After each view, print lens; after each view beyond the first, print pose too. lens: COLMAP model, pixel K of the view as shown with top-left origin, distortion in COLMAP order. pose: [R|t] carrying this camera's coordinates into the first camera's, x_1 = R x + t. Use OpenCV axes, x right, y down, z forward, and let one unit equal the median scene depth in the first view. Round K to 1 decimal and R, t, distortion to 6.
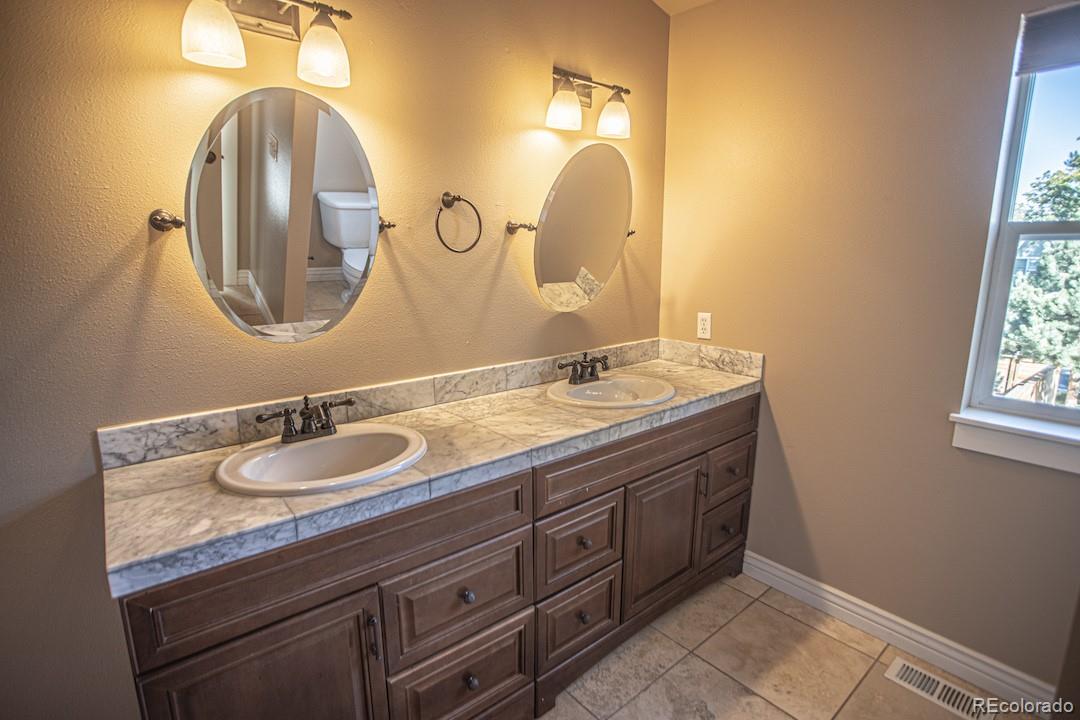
lens RADIAL K [[534.1, 0, 544.6], [0, 534.1, 364.6], [0, 0, 1]] dist [-0.065711, 0.034249]
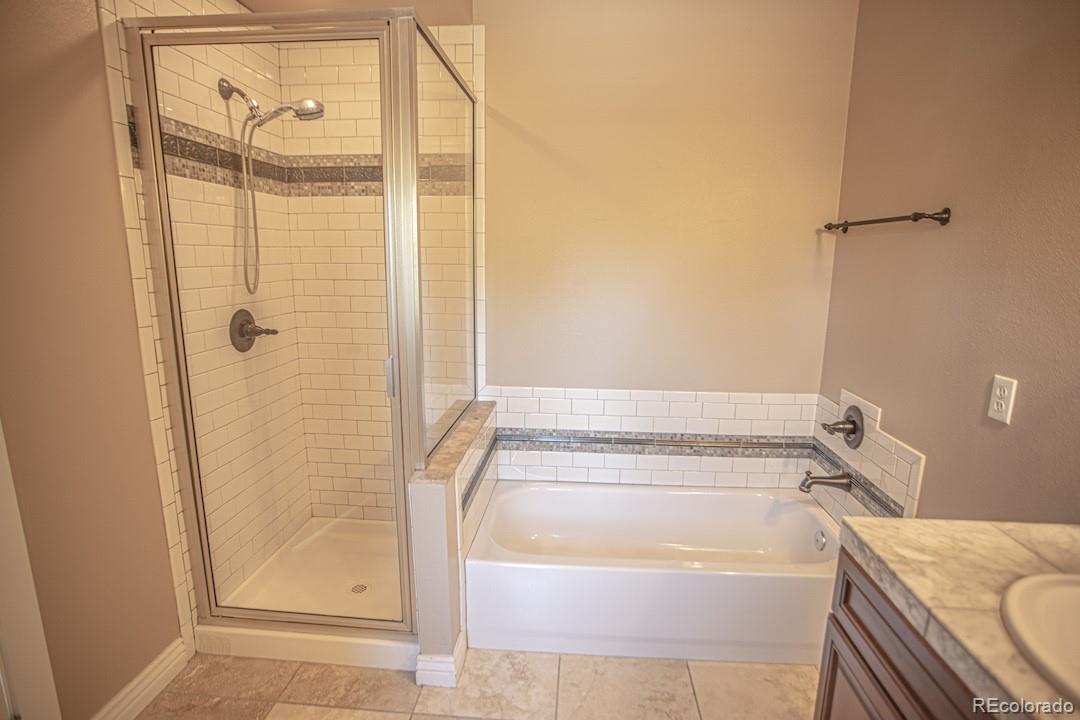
lens RADIAL K [[534.1, 0, 544.6], [0, 534.1, 364.6], [0, 0, 1]] dist [-0.065711, 0.034249]
pose [[-0.702492, 0.130793, -0.699570, 0.445785], [-0.151829, 0.932797, 0.326861, -0.227546], [0.695307, 0.335832, -0.635425, 1.001591]]
